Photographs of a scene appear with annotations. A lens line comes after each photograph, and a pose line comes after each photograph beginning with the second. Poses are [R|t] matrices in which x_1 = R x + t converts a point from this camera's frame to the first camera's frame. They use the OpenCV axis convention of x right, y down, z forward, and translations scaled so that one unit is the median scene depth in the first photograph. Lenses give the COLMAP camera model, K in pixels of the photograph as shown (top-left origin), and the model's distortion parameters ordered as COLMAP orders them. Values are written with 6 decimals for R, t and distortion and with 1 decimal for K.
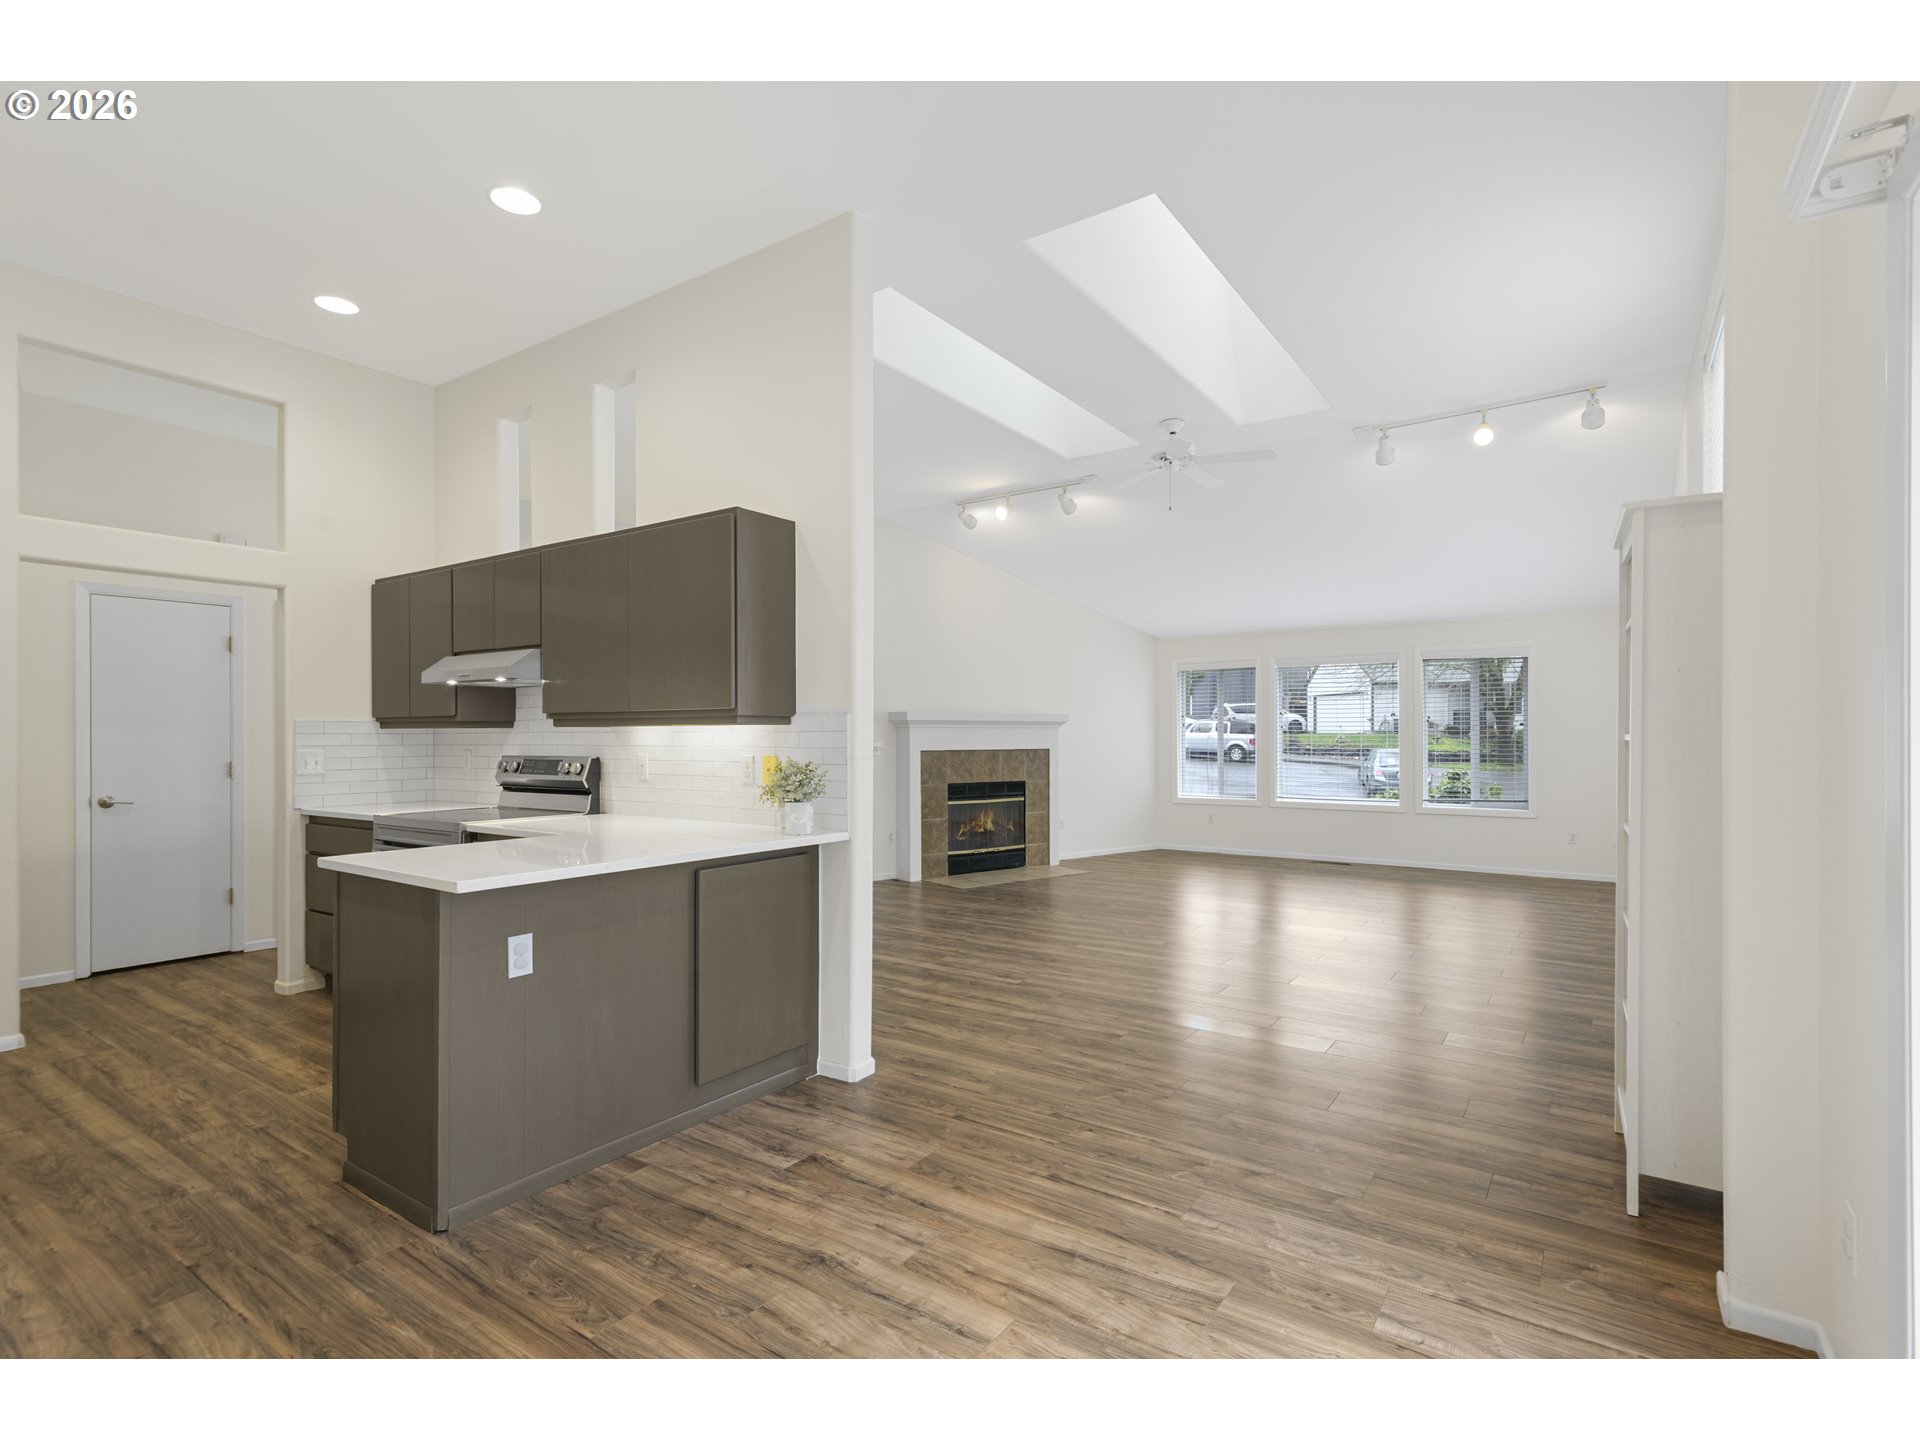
lens RADIAL K [[933.9, 0, 961.6], [0, 933.9, 741.6], [0, 0, 1]] dist [0.002503, 0.000698]
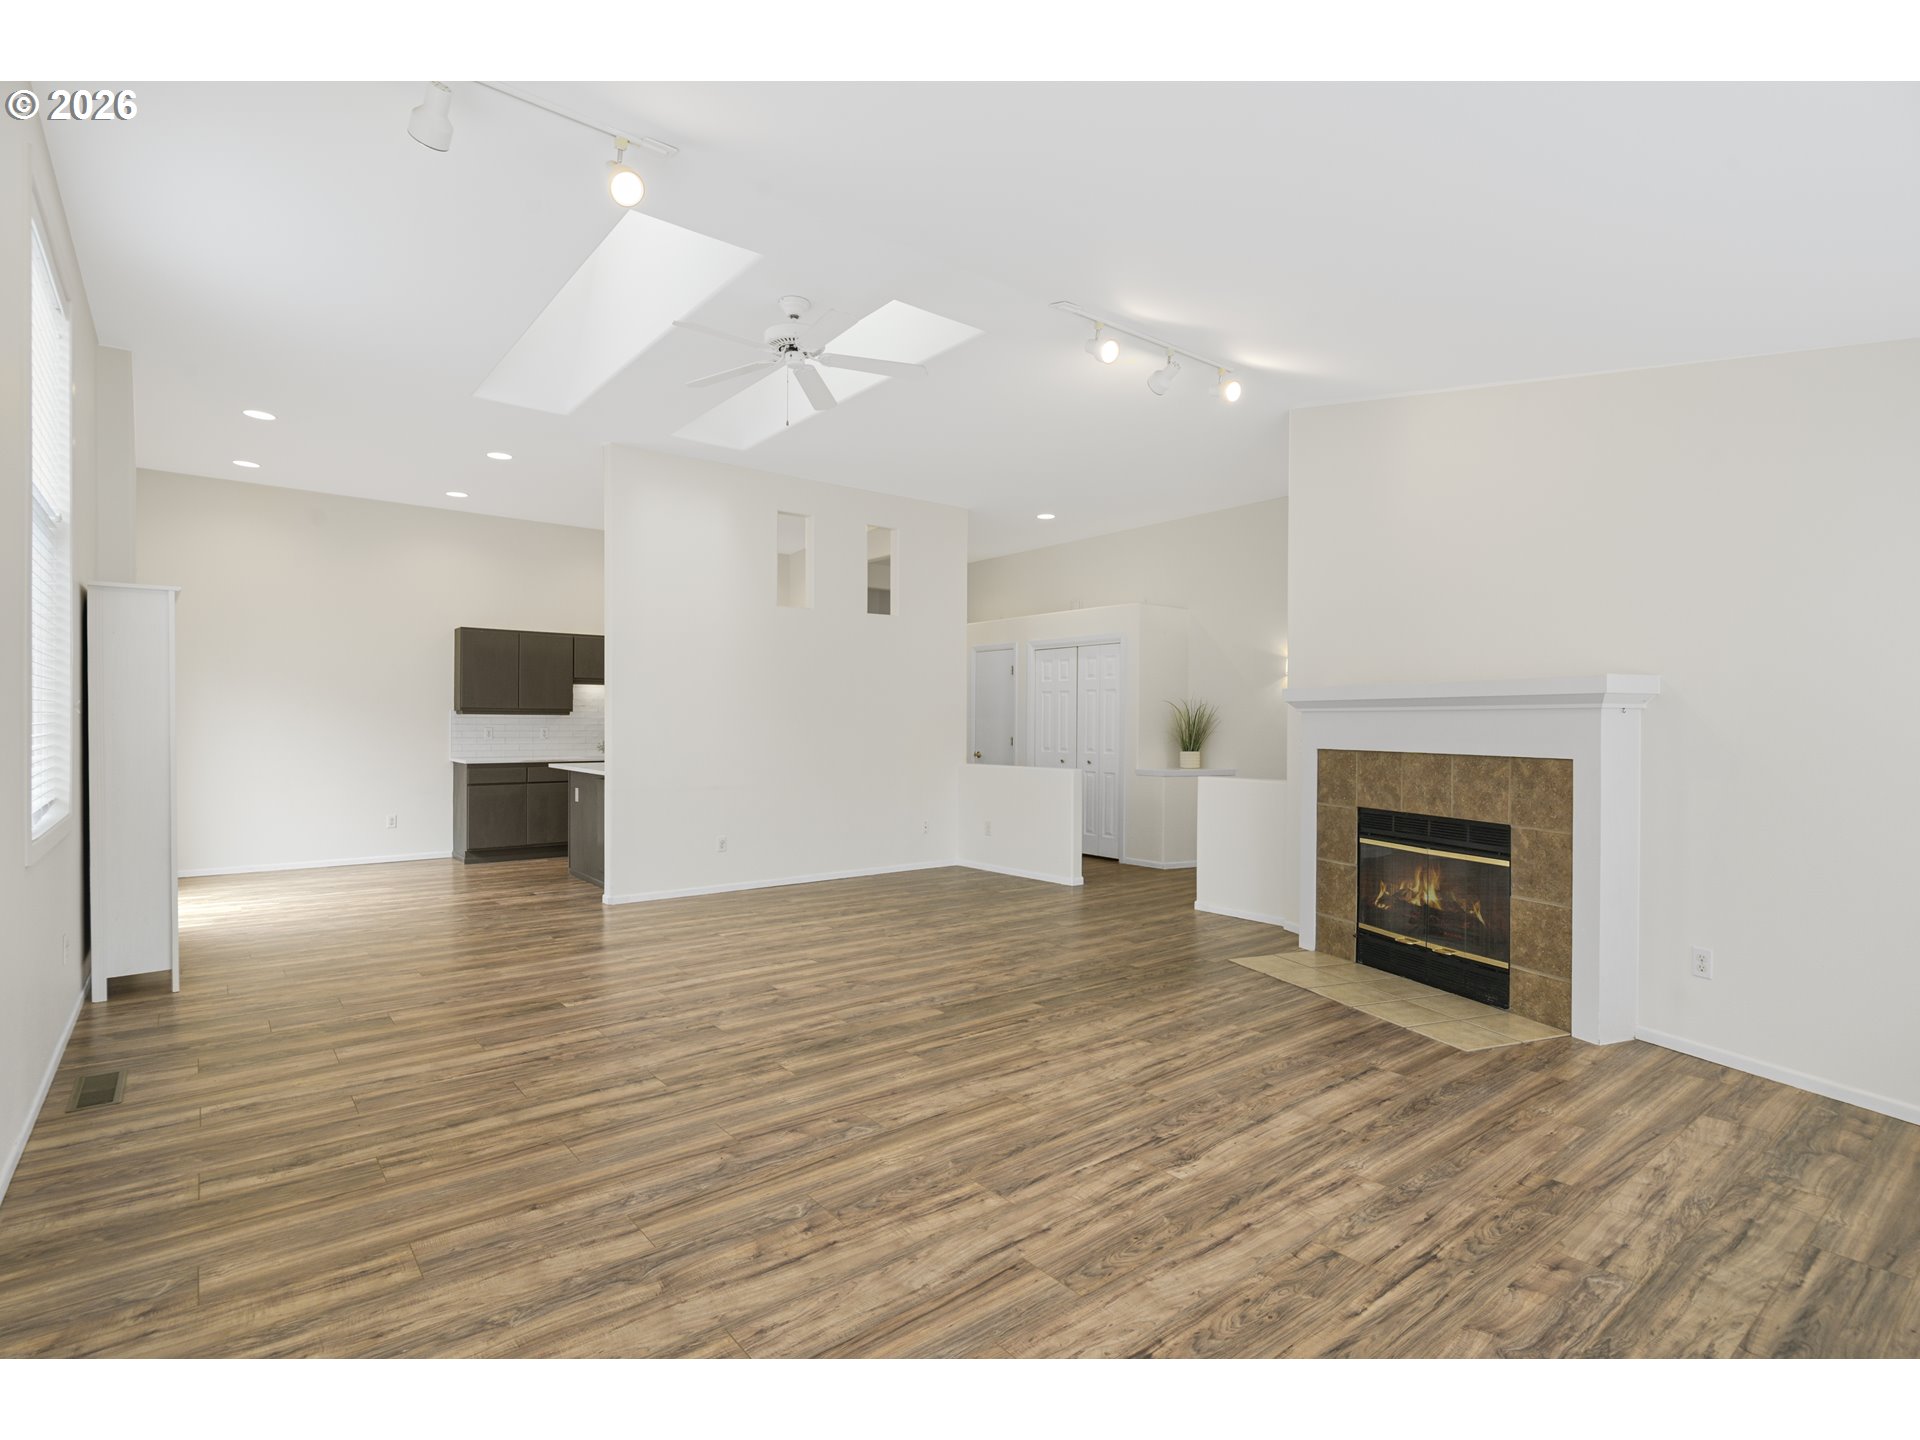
lens RADIAL K [[947.5, 0, 955.1], [0, 947.5, 736.0], [0, 0, 1]] dist [-0.017625, 0.000672]
pose [[-0.290153, 0.013814, -0.956881, 0.602953], [-0.012481, 0.999756, 0.018217, -0.007049], [0.956899, 0.017229, -0.289910, 0.890699]]
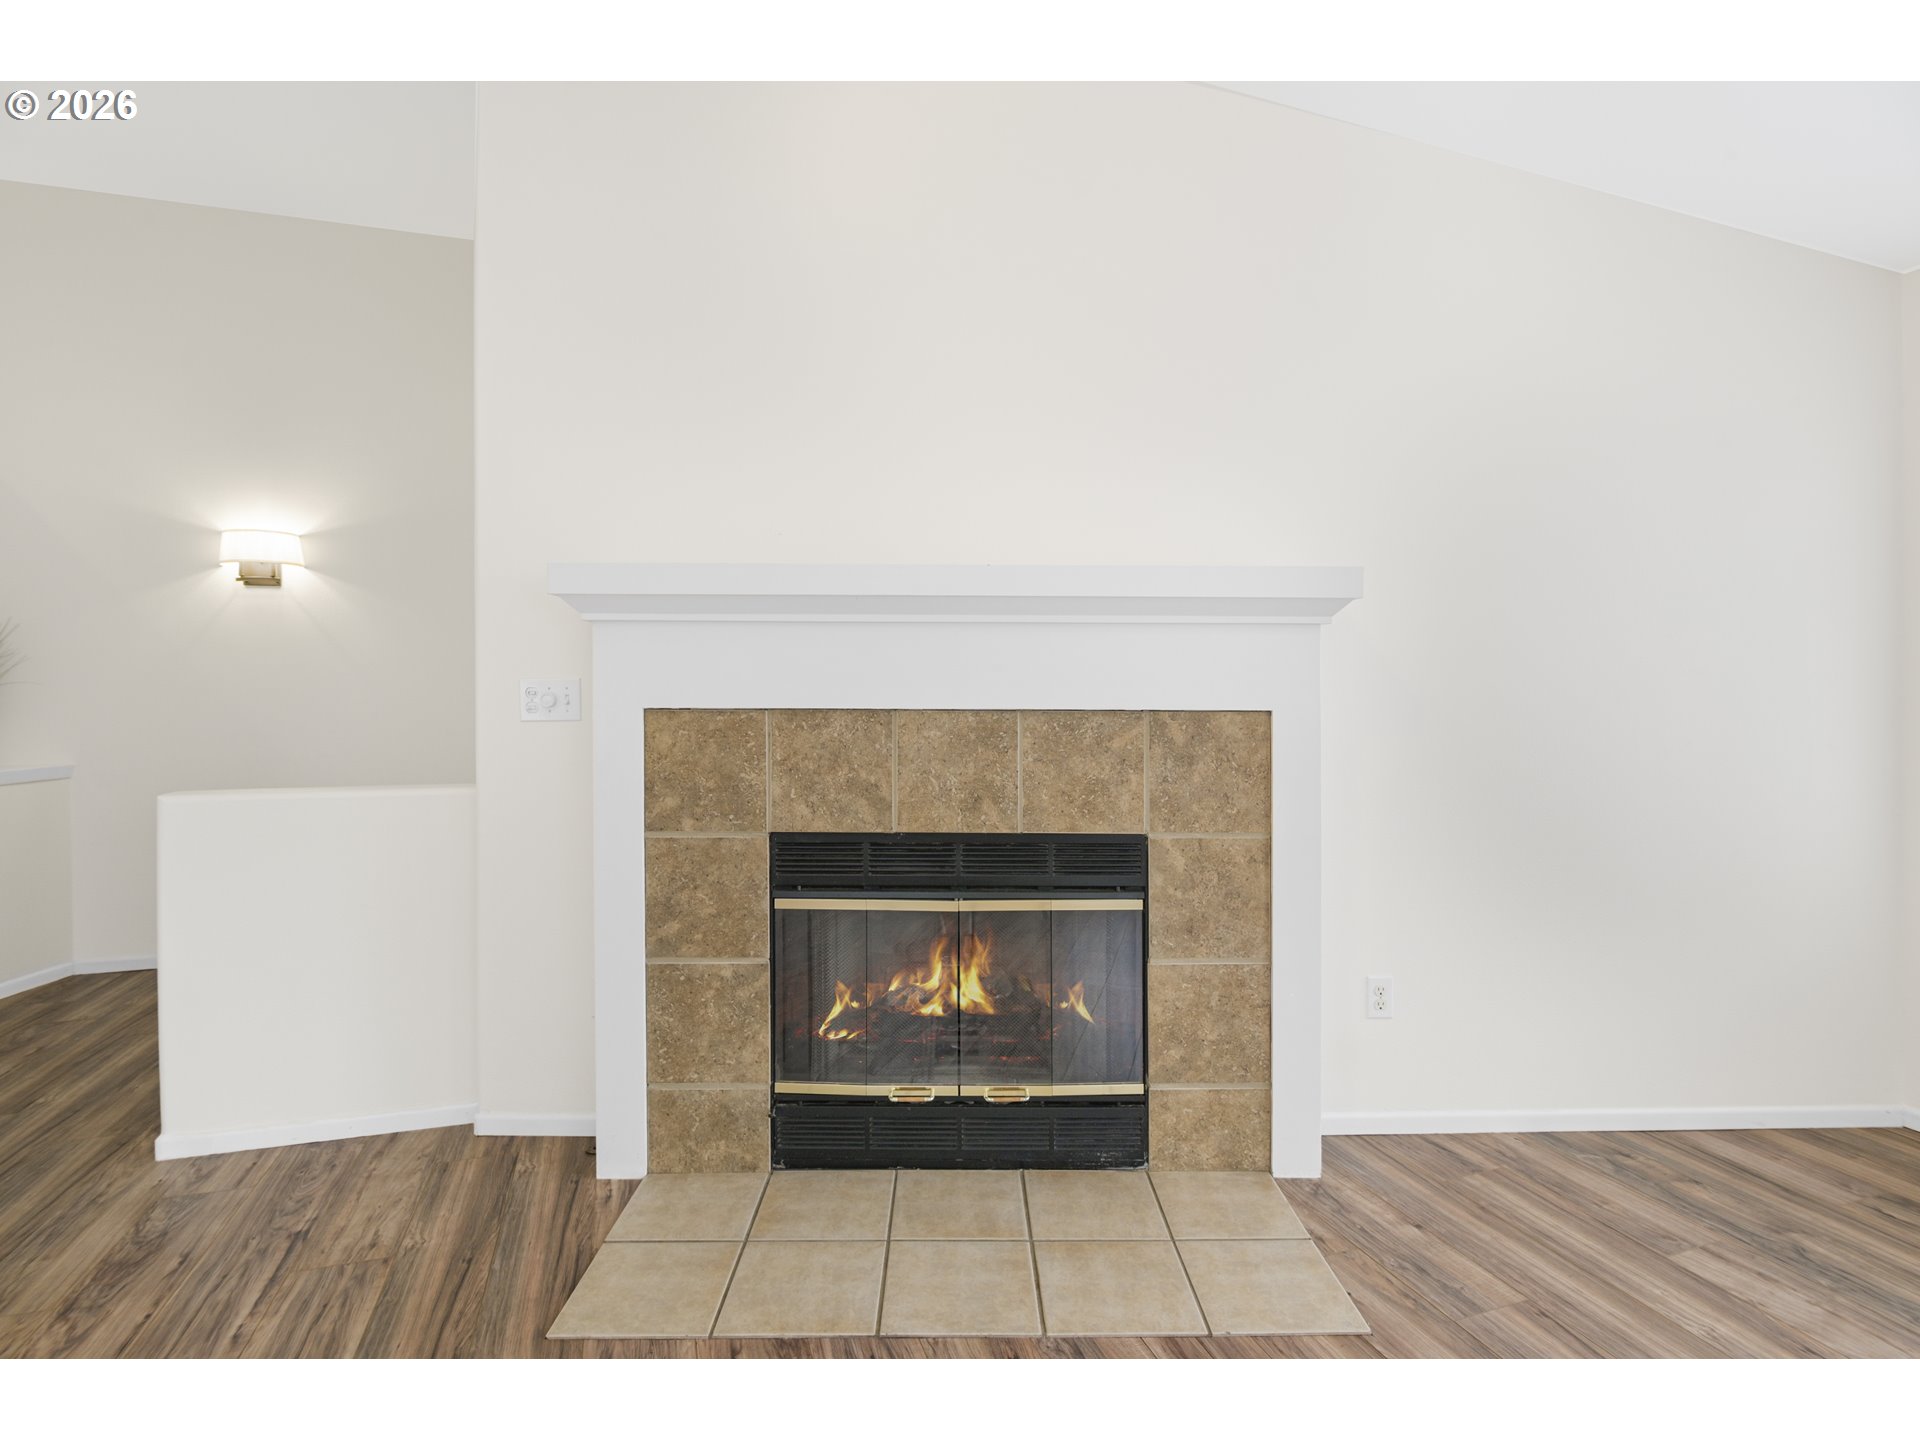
lens RADIAL K [[963.8, 0, 964.7], [0, 963.8, 698.5], [0, 0, 1]] dist [-0.015444, -0.001102]
pose [[0.804678, 0.010538, -0.593617, 0.186925], [-0.008699, 0.999944, 0.005959, 0.004115], [0.593647, 0.000369, 0.804725, 0.776594]]
